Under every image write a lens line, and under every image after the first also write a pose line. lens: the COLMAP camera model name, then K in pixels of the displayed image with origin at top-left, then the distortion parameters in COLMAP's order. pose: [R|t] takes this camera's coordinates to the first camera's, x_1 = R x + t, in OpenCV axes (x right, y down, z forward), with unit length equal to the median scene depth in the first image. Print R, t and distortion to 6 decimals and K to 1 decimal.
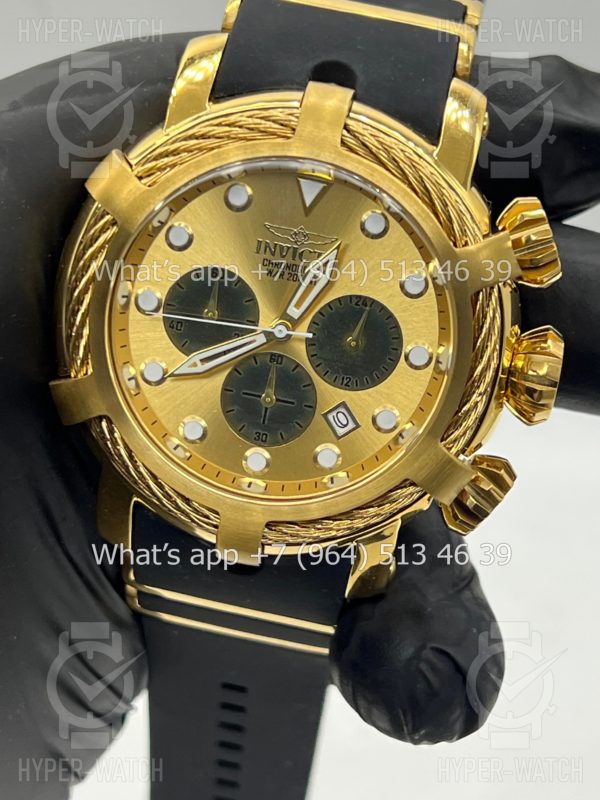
lens RADIAL K [[1847.4, 0, 304.0], [0, 1847.4, 397.7], [0, 0, 1]] dist [0.152201, 0.000000]
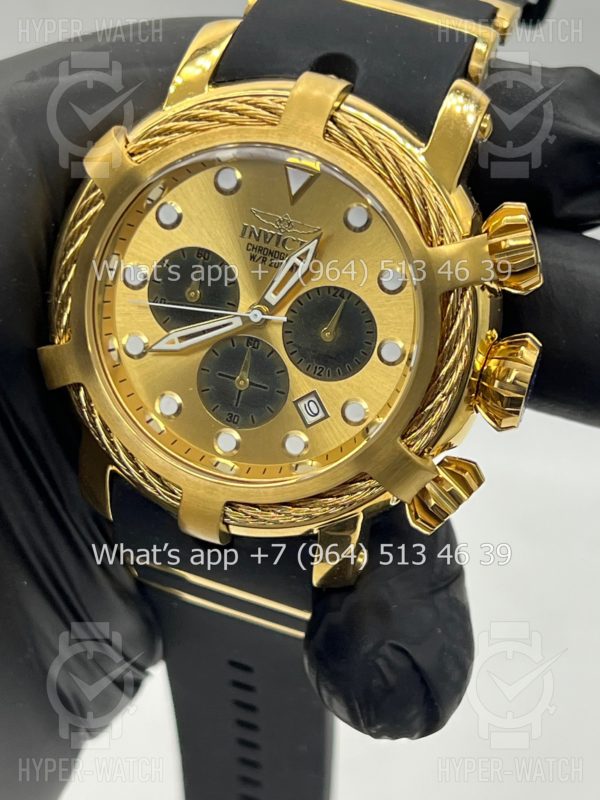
lens RADIAL K [[1847.4, 0, 301.5], [0, 1847.4, 399.8], [0, 0, 1]] dist [0.152201, 0.000000]
pose [[0.987079, 0.088487, -0.133589, 0.149884], [-0.087930, 0.996076, 0.010075, -0.002450], [0.133957, 0.001802, 0.990986, -0.001266]]
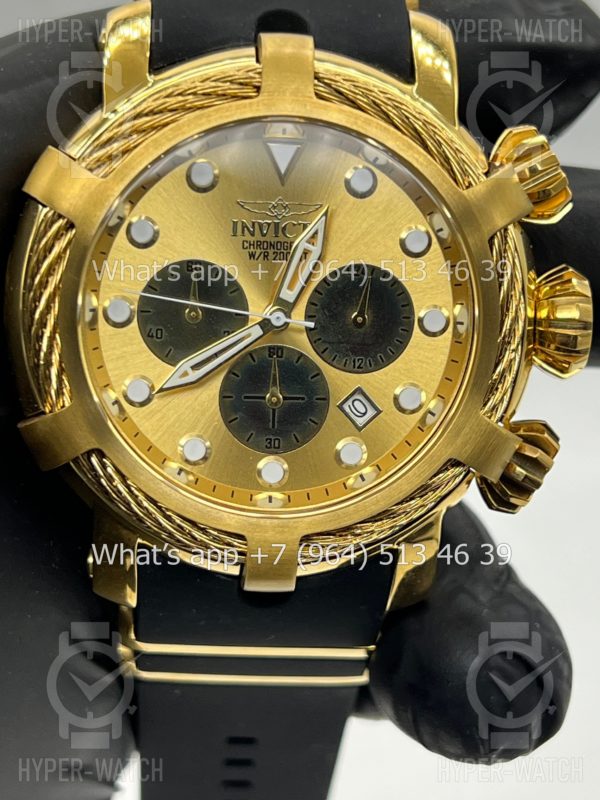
lens RADIAL K [[1847.4, 0, 298.8], [0, 1847.4, 401.4], [0, 0, 1]] dist [0.152201, 0.000000]
pose [[0.977325, -0.171490, 0.124202, -0.116979], [0.175234, 0.984328, -0.019795, 0.021268], [-0.118861, 0.041111, 0.992059, 0.132299]]
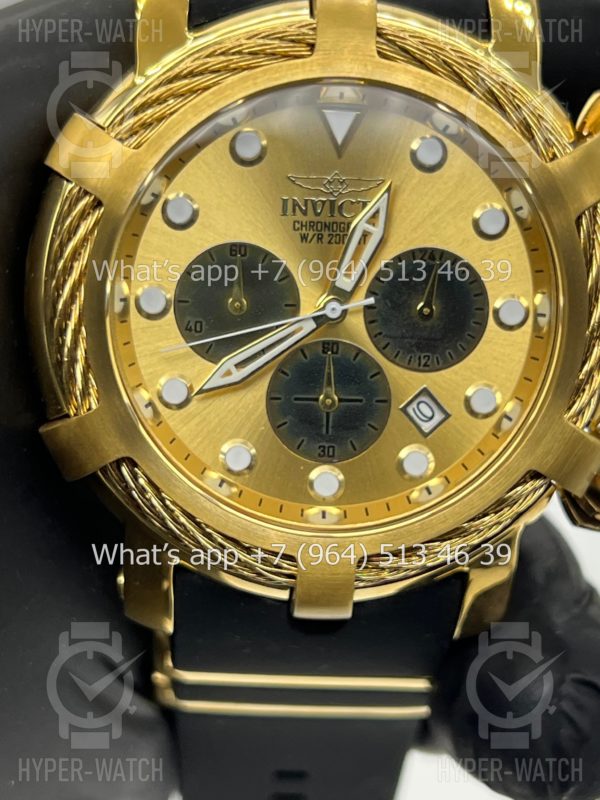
lens RADIAL K [[1847.4, 0, 295.0], [0, 1847.4, 407.3], [0, 0, 1]] dist [0.152201, 0.000000]
pose [[0.981075, -0.169486, 0.093625, -0.105862], [0.171354, 0.985134, -0.012228, 0.010402], [-0.090160, 0.028039, 0.995532, 0.235923]]
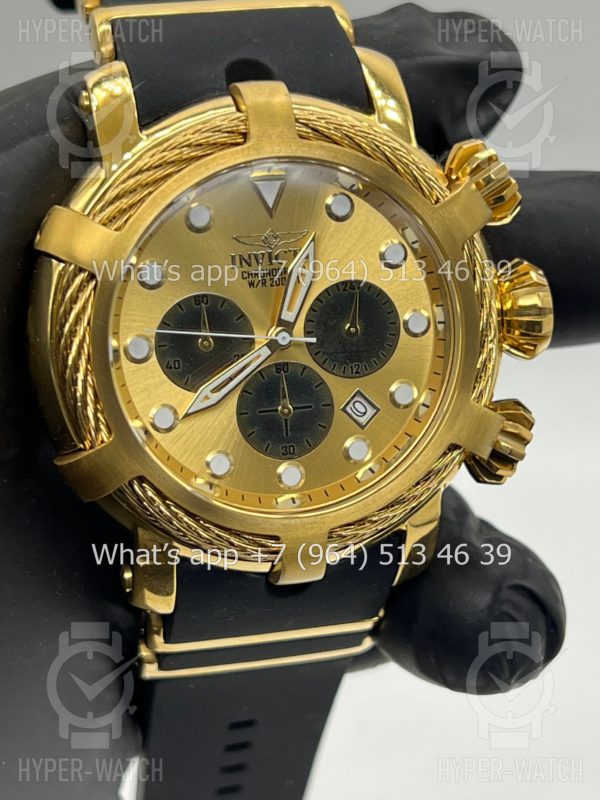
lens RADIAL K [[1847.4, 0, 296.4], [0, 1847.4, 394.6], [0, 0, 1]] dist [0.152201, 0.000000]
pose [[0.924089, -0.290935, 0.247825, -0.252543], [0.294172, 0.955433, 0.024726, -0.029432], [-0.243974, 0.050054, 0.968489, 0.060712]]
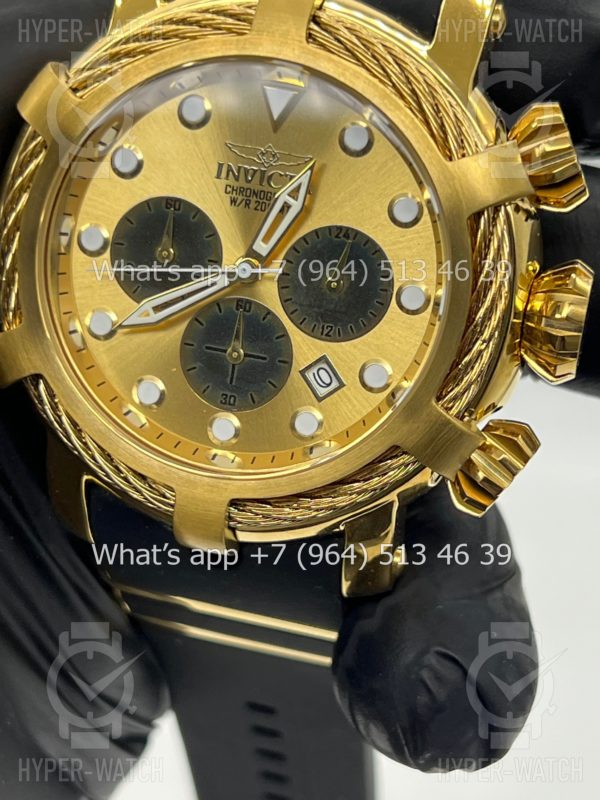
lens RADIAL K [[1847.4, 0, 299.9], [0, 1847.4, 403.3], [0, 0, 1]] dist [0.152201, 0.000000]
pose [[0.992173, -0.012055, -0.124289, 0.113575], [0.009426, 0.999720, -0.021714, 0.041580], [0.124516, 0.020373, 0.992008, 0.176941]]
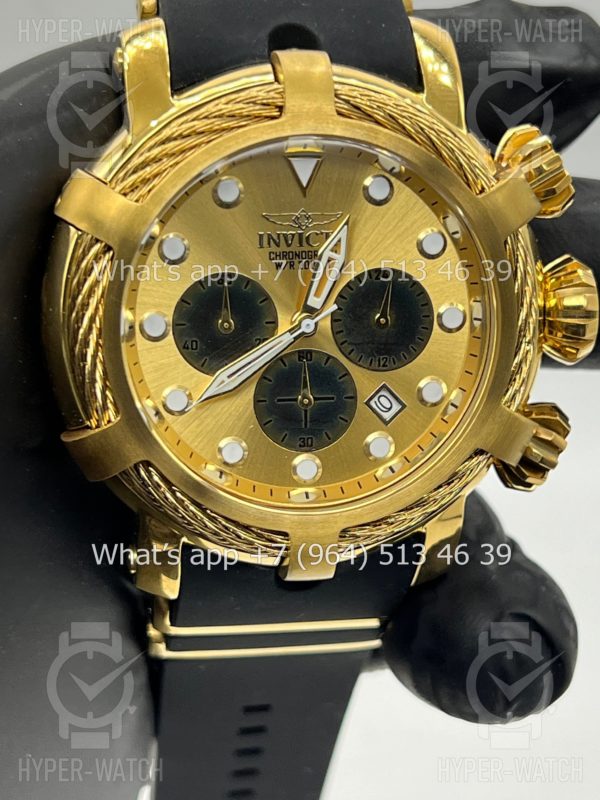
lens RADIAL K [[1847.4, 0, 301.5], [0, 1847.4, 406.3], [0, 0, 1]] dist [0.152201, 0.000000]
pose [[0.954461, -0.233170, 0.186106, -0.193946], [0.226146, 0.972340, 0.058427, -0.050812], [-0.194582, -0.013680, 0.980791, 0.097757]]
